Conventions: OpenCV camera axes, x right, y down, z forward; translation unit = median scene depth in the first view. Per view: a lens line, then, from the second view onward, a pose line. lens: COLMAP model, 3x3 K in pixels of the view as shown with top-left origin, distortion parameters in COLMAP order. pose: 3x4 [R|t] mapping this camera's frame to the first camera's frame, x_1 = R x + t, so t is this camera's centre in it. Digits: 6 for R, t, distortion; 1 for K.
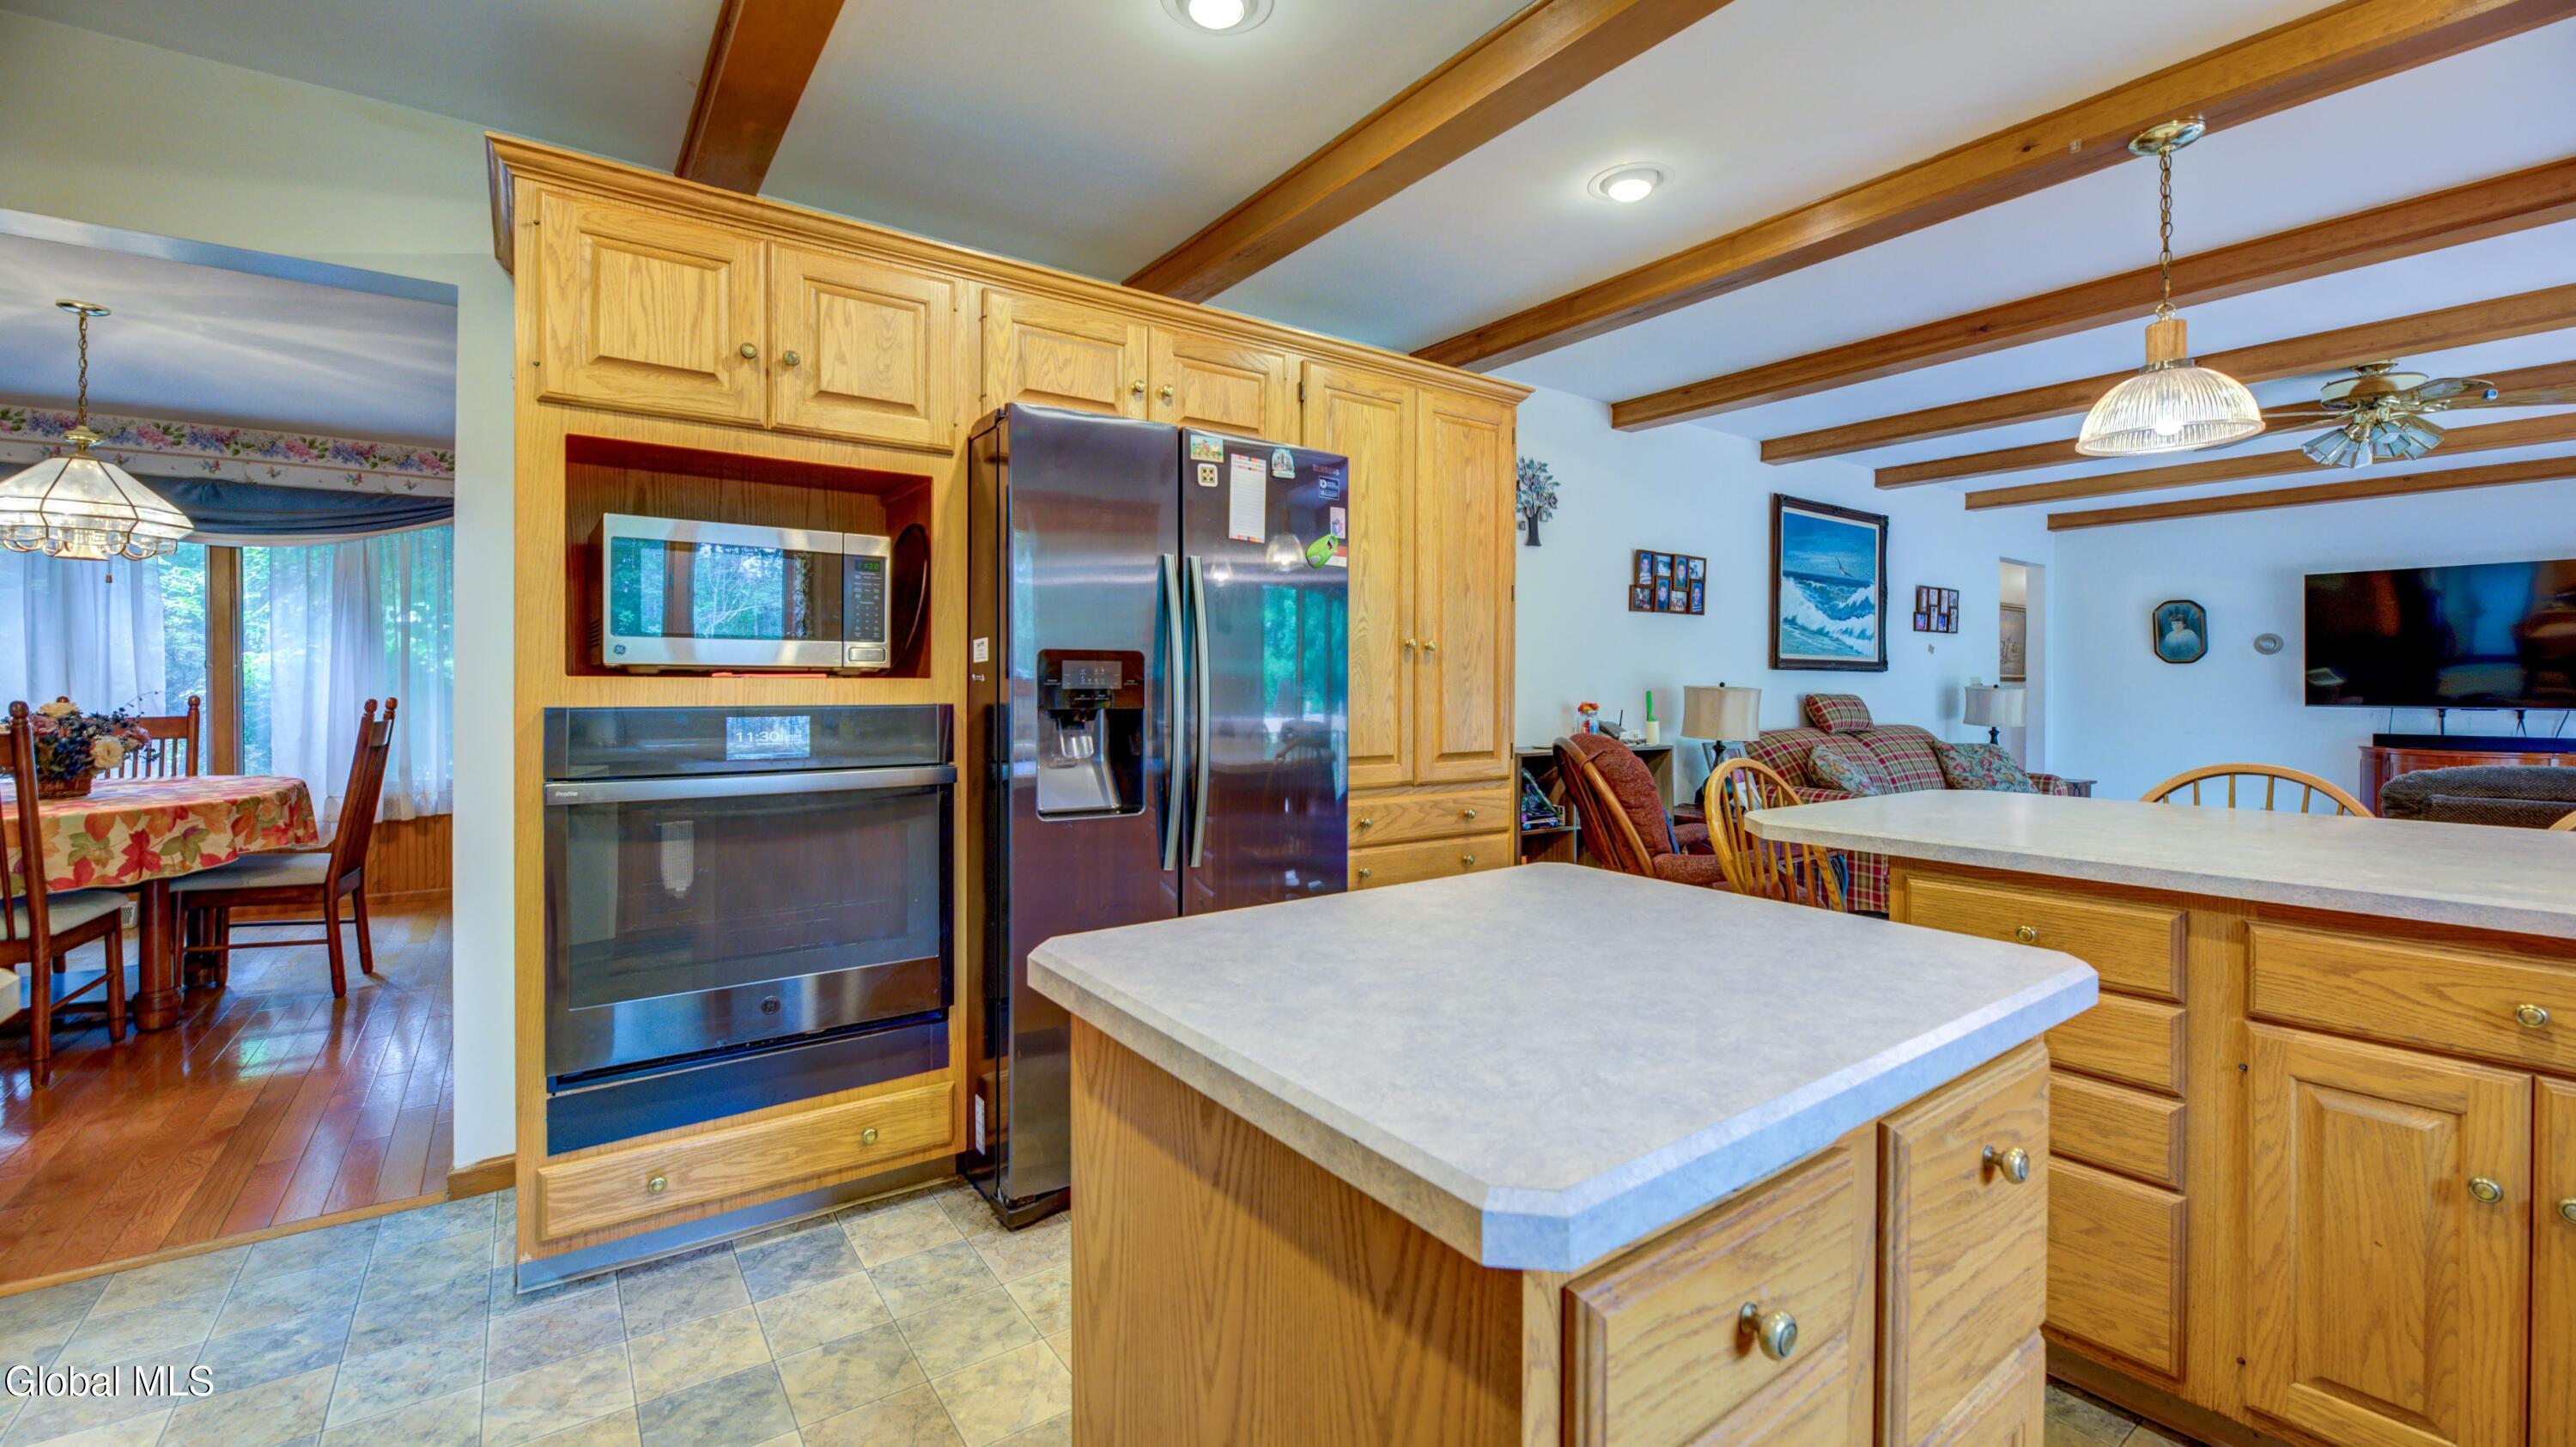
lens RADIAL K [[1064.3, 0, 1288.0], [0, 1064.3, 723.5], [0, 0, 1]] dist [-0.002793, -0.001012]
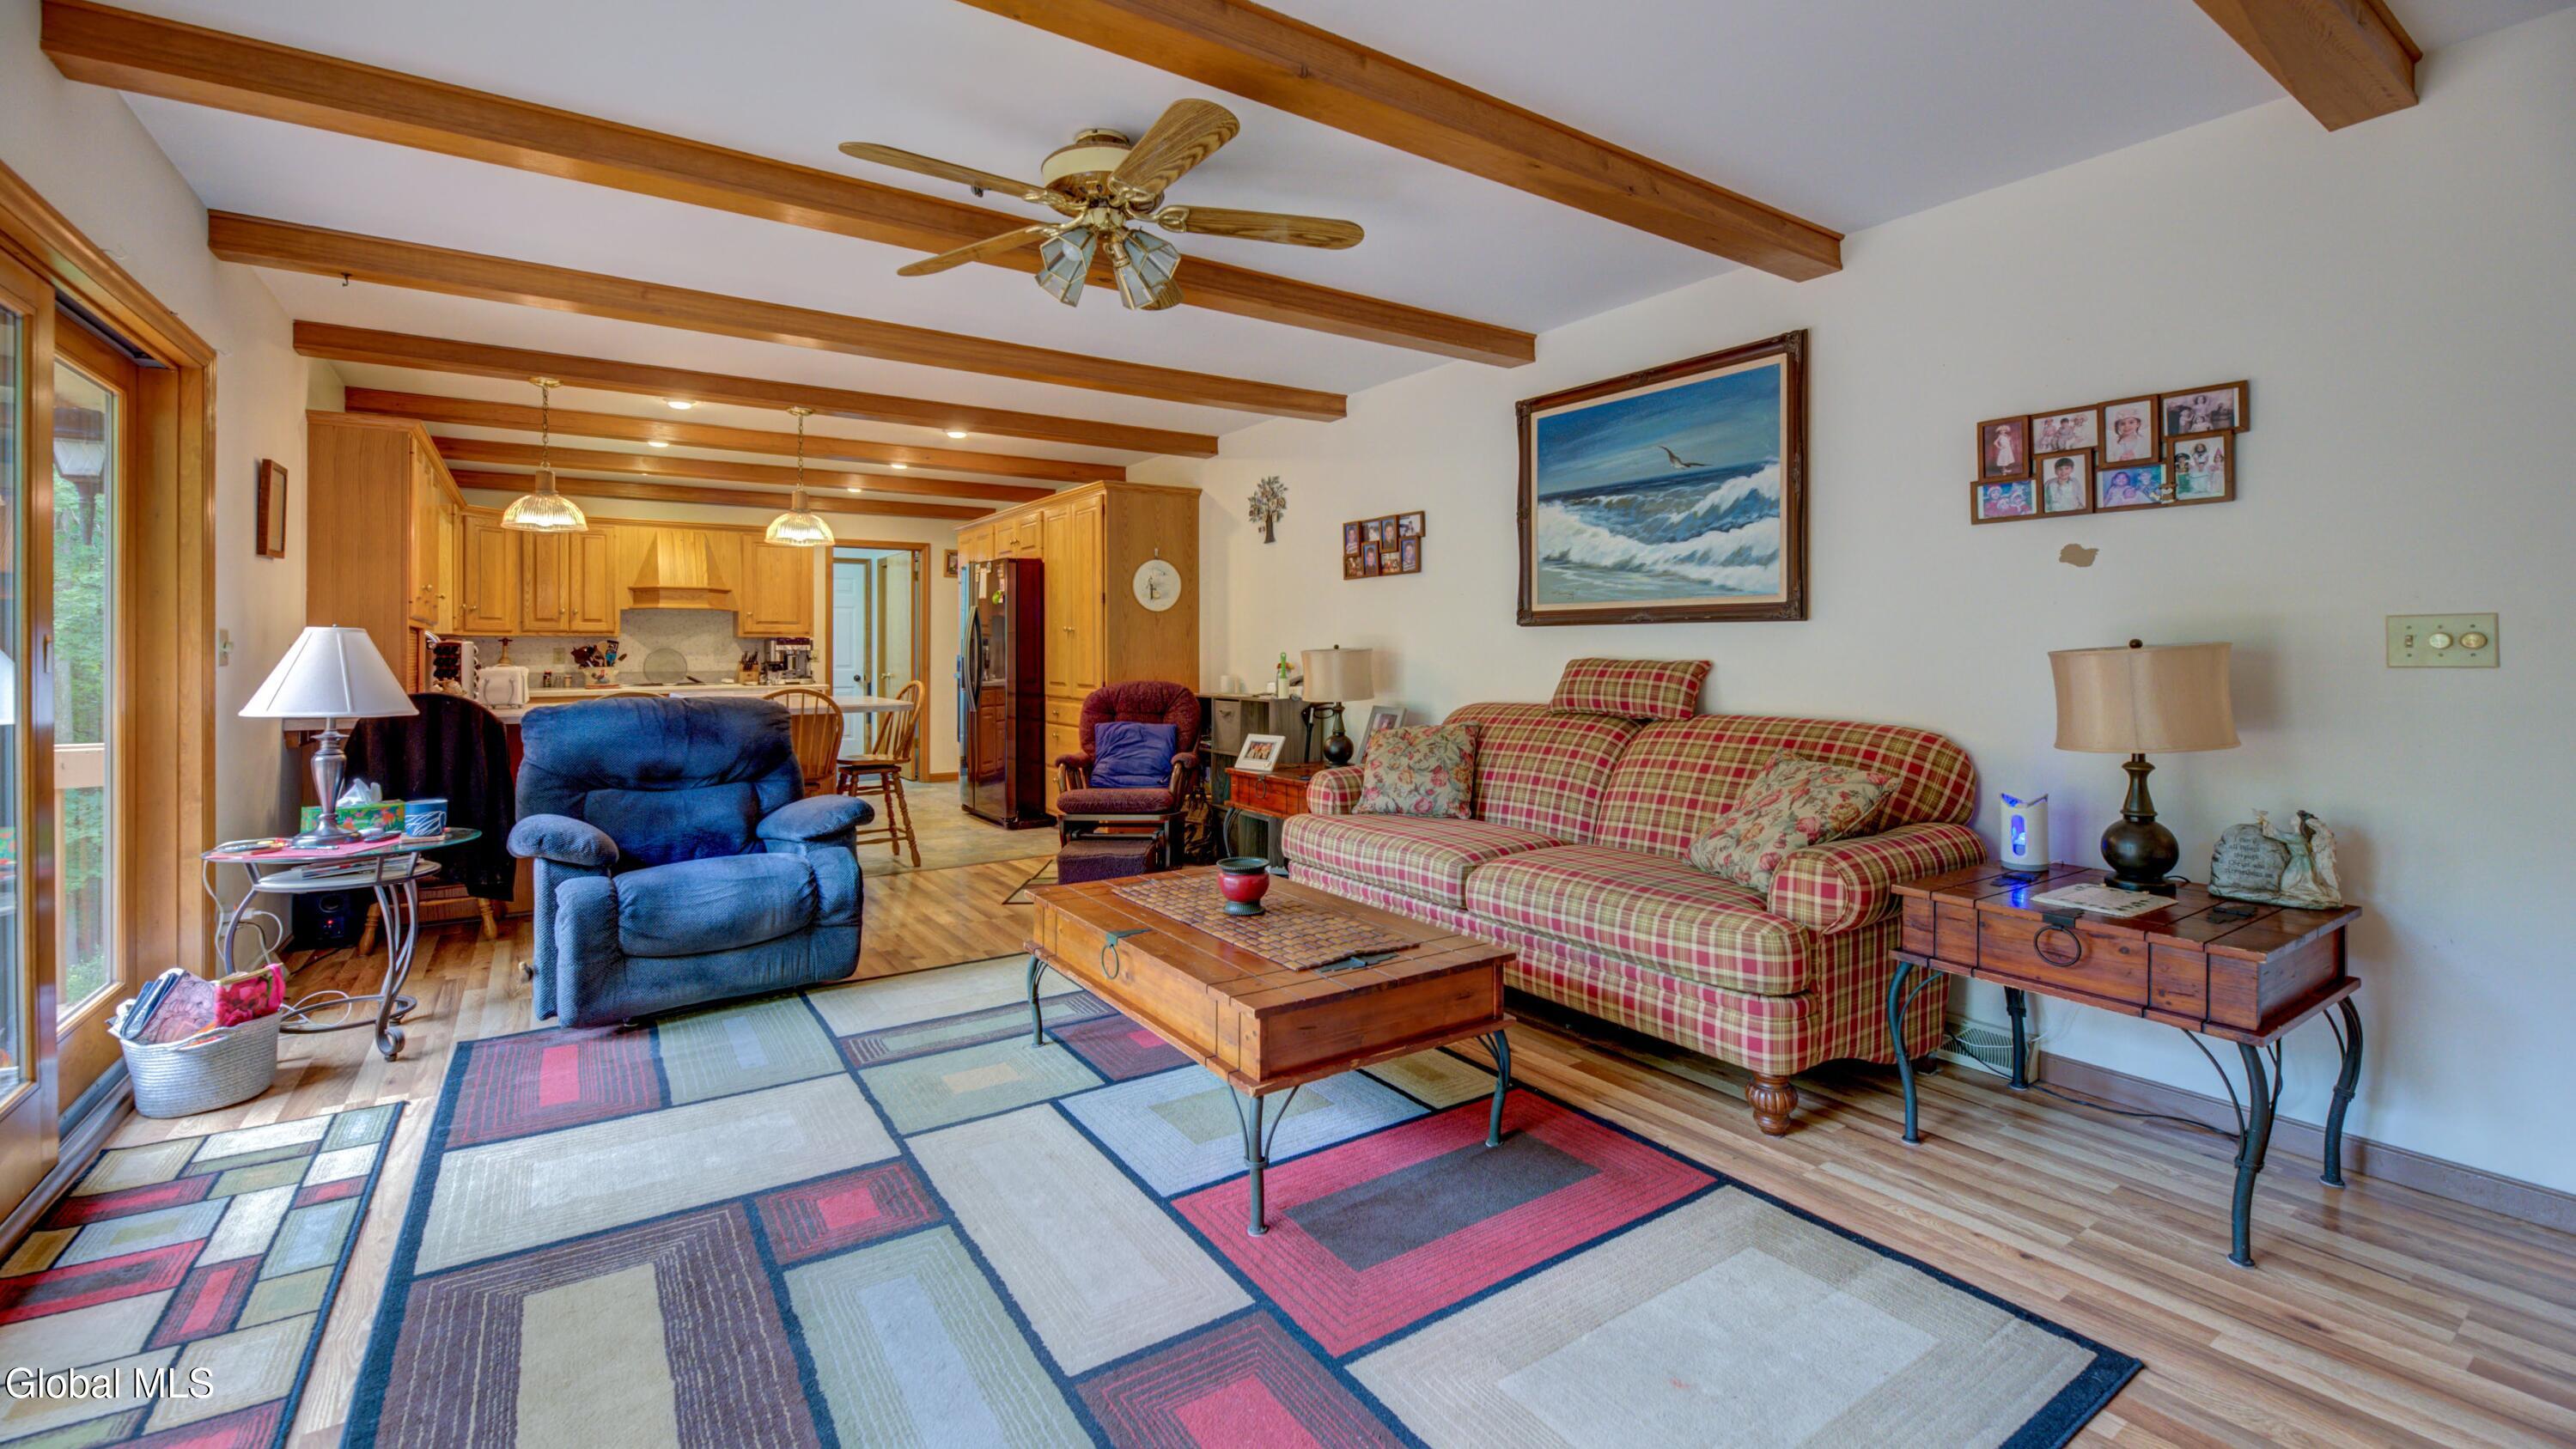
lens RADIAL K [[1062.5, 0, 1276.3], [0, 1062.5, 648.7], [0, 0, 1]] dist [-0.003181, -0.000306]
pose [[-0.035455, -0.003472, -0.999365, 1.152369], [-0.036605, 0.999327, -0.002173, -0.024436], [0.998701, 0.036505, -0.035559, 0.790250]]
